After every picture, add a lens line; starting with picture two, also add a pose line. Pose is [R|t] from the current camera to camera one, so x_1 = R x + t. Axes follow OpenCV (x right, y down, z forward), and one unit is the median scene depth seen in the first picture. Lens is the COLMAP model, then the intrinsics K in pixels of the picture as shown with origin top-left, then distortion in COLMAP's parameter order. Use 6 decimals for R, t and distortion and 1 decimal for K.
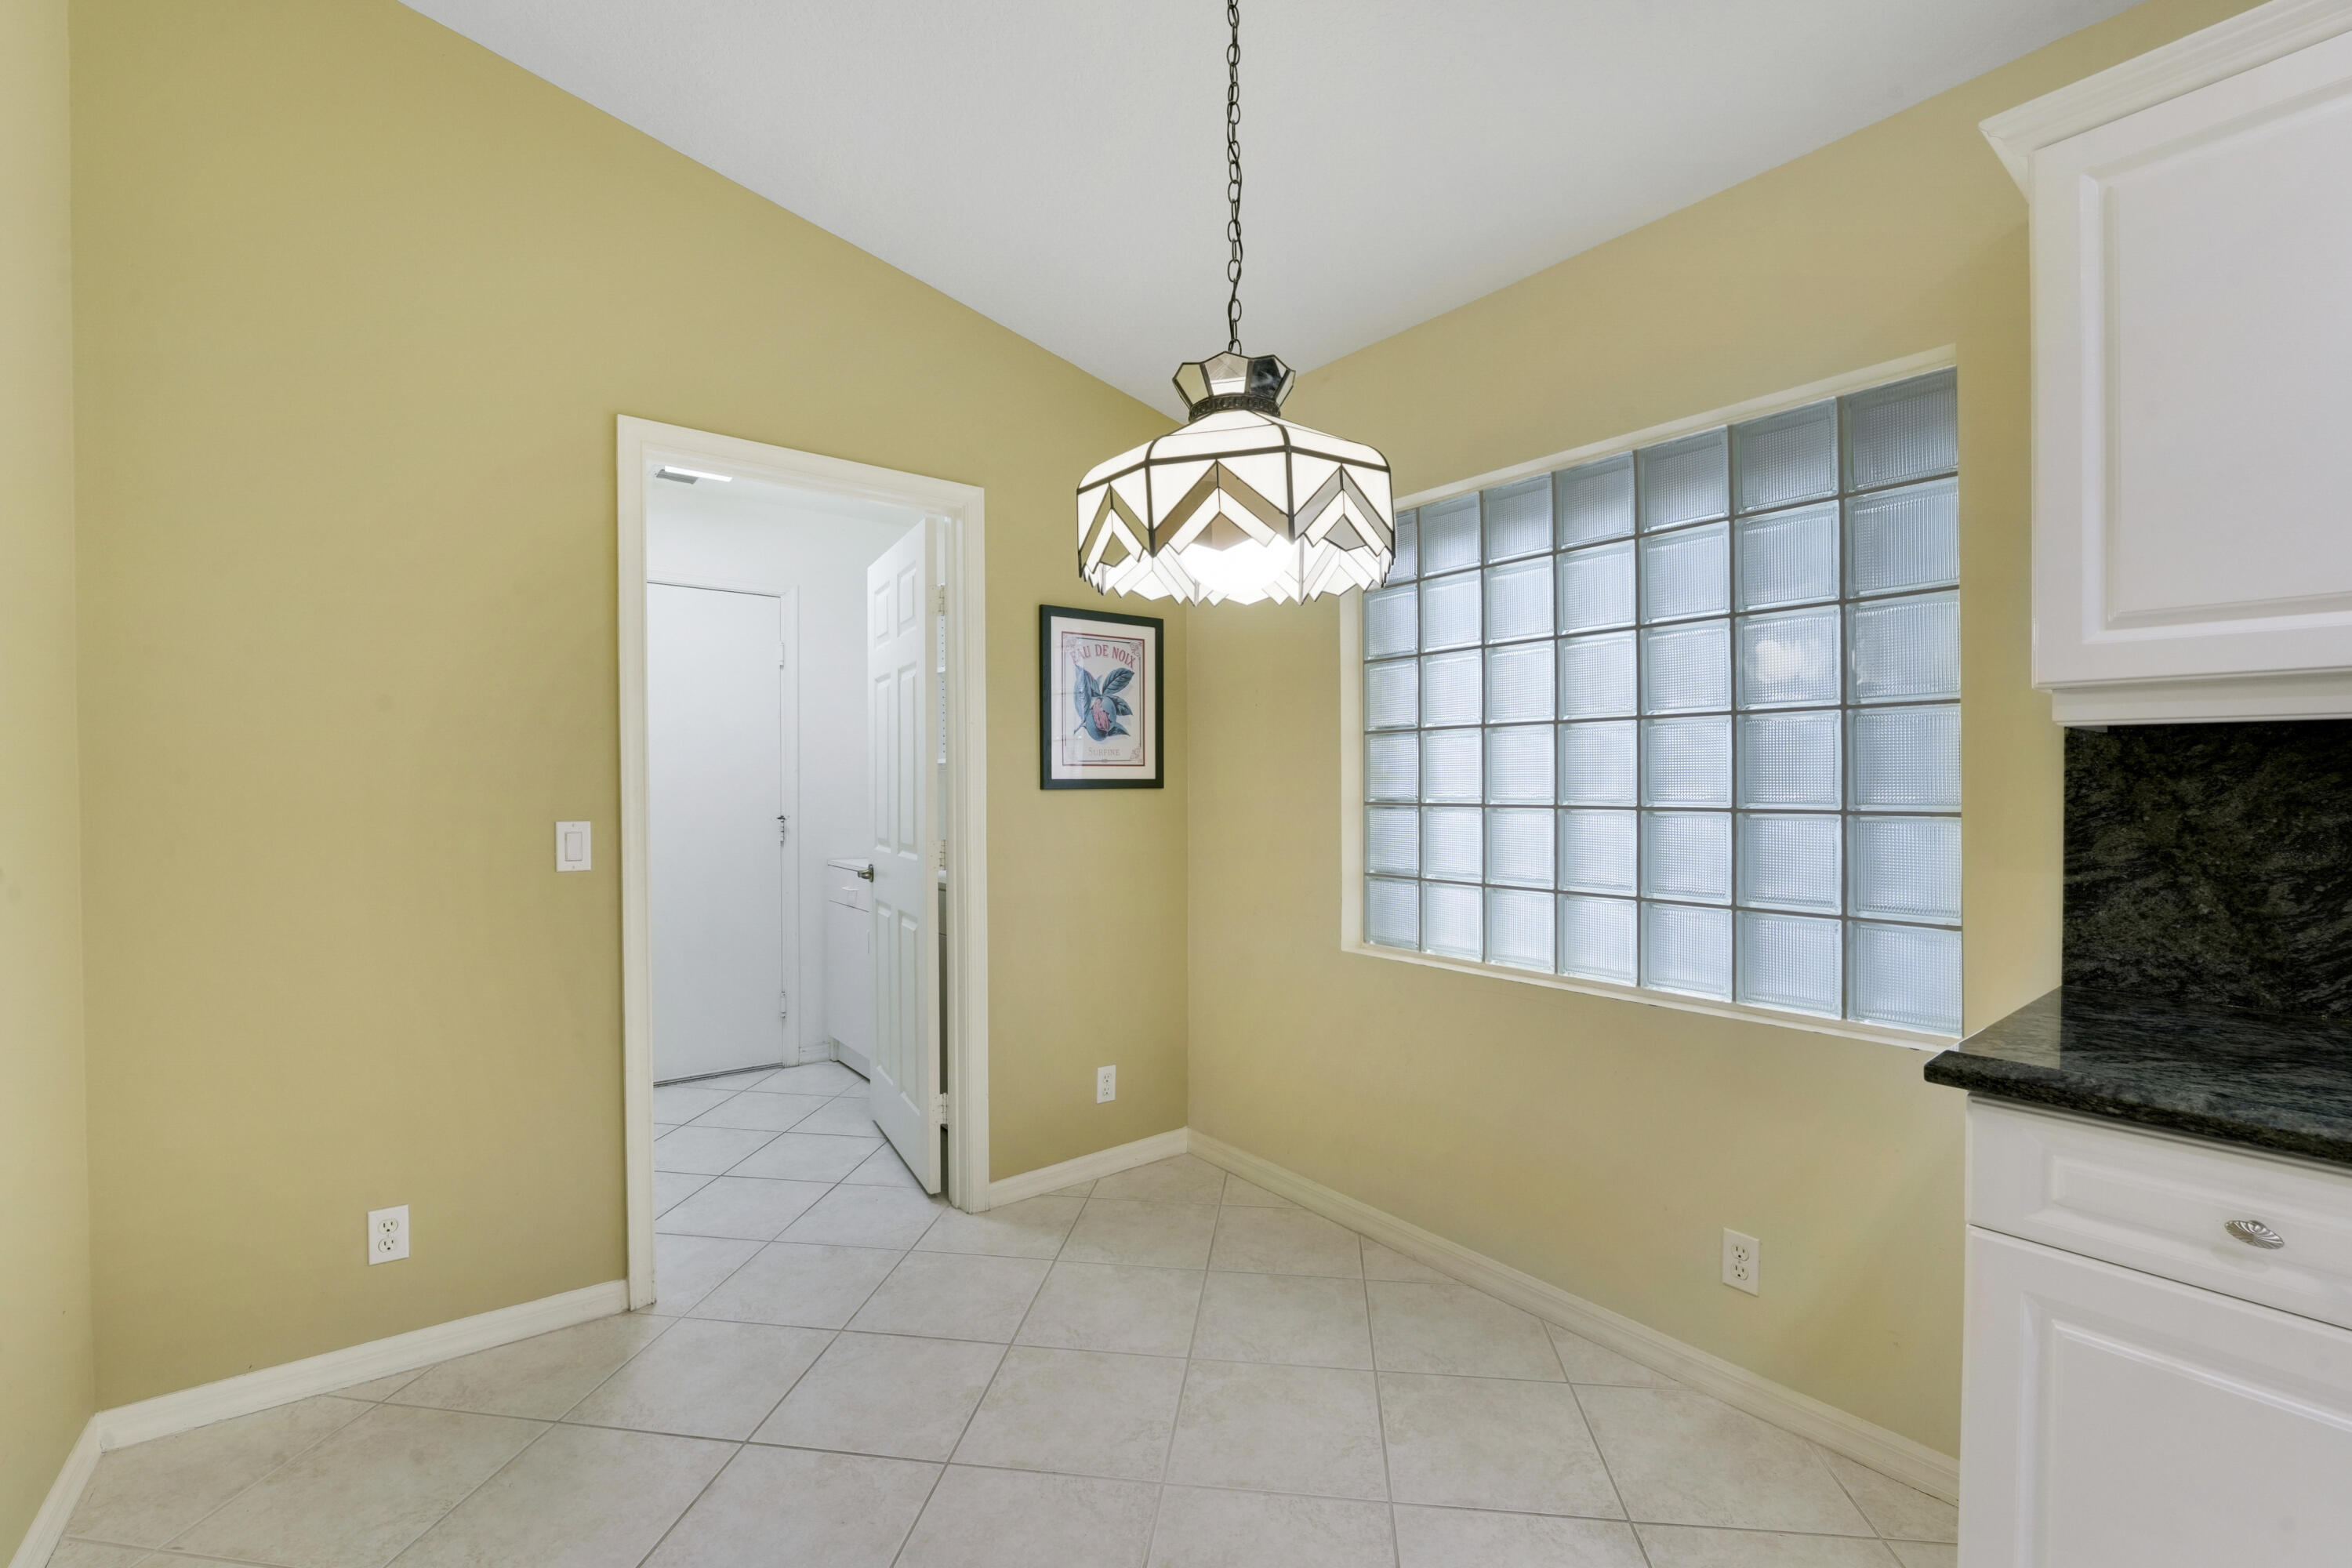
lens RADIAL K [[983.2, 0, 1189.5], [0, 983.2, 773.3], [0, 0, 1]] dist [-0.012997, -0.000005]
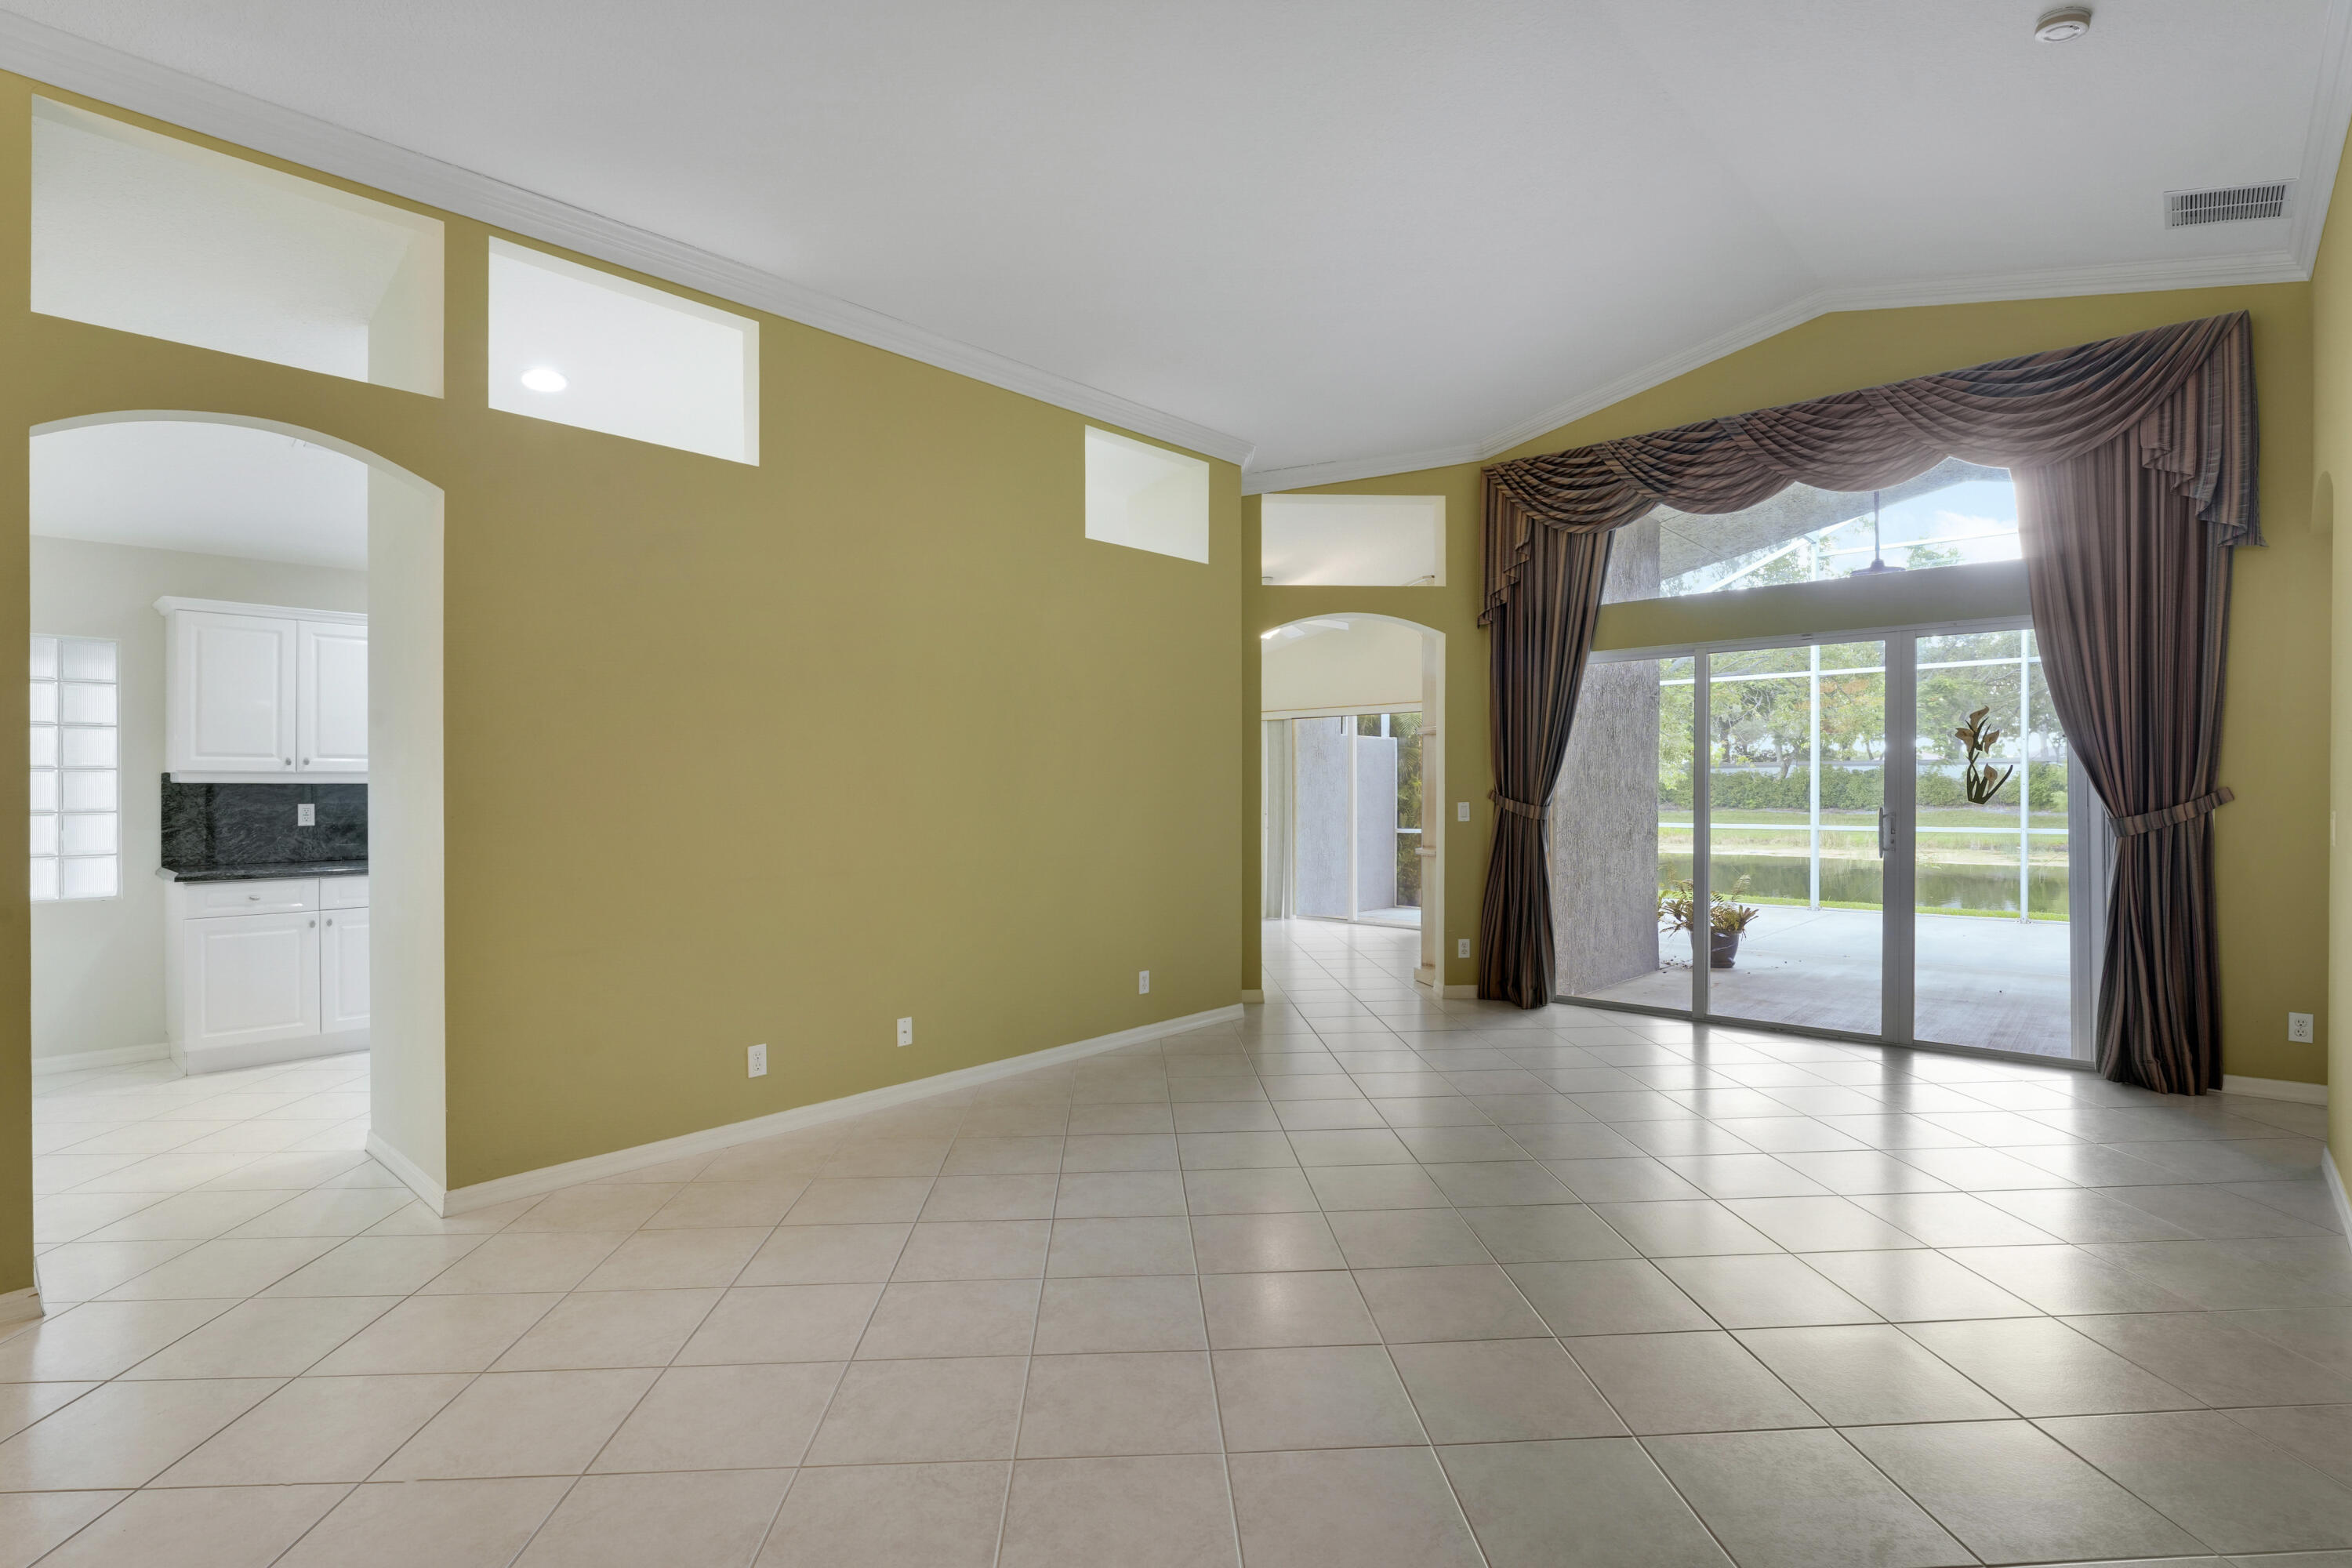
lens RADIAL K [[1095.1, 0, 1174.8], [0, 1095.1, 788.9], [0, 0, 1]] dist [-0.014702, -0.001102]
pose [[-0.185041, -0.002111, 0.982729, -3.104410], [-0.005304, 0.999985, 0.001149, -0.046148], [-0.982716, -0.005000, -0.185050, -1.529329]]
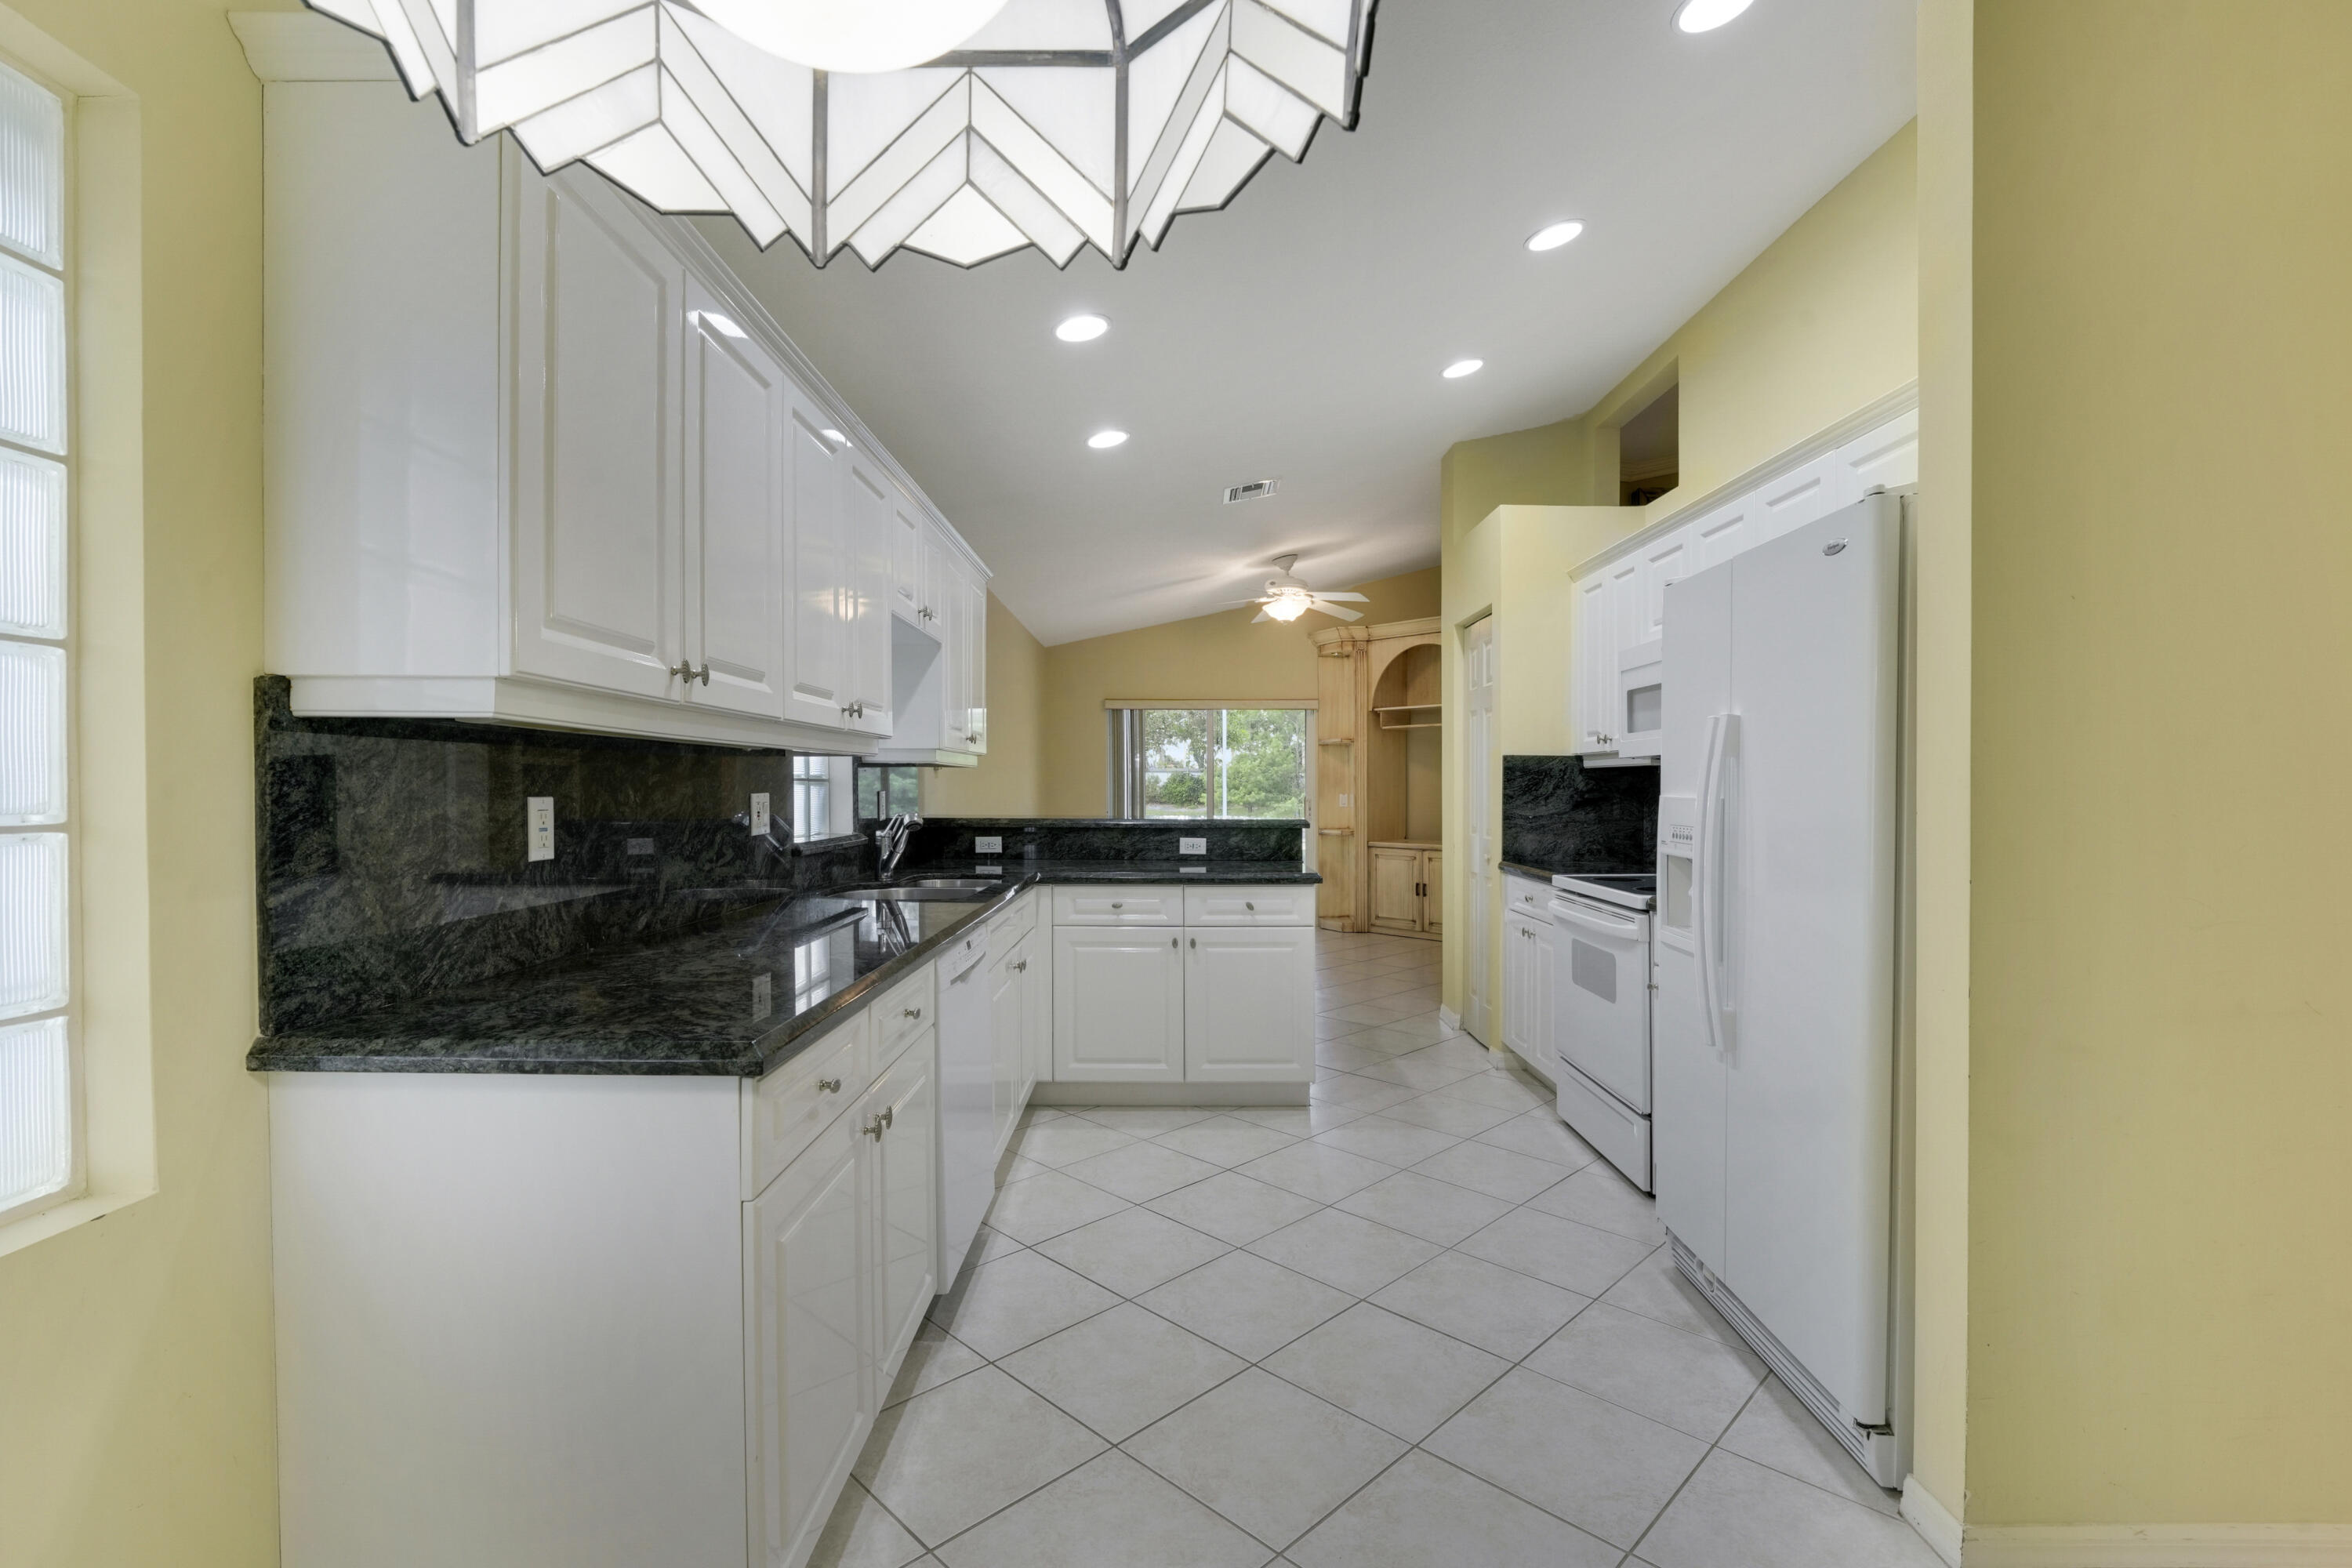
lens RADIAL K [[1043.2, 0, 1181.5], [0, 1043.2, 776.8], [0, 0, 1]] dist [-0.042147, 0.000110]
pose [[-0.789863, 0.003963, 0.613270, -0.187293], [-0.008233, 0.999821, -0.017063, 0.017281], [-0.613228, -0.018527, -0.789689, 1.254938]]
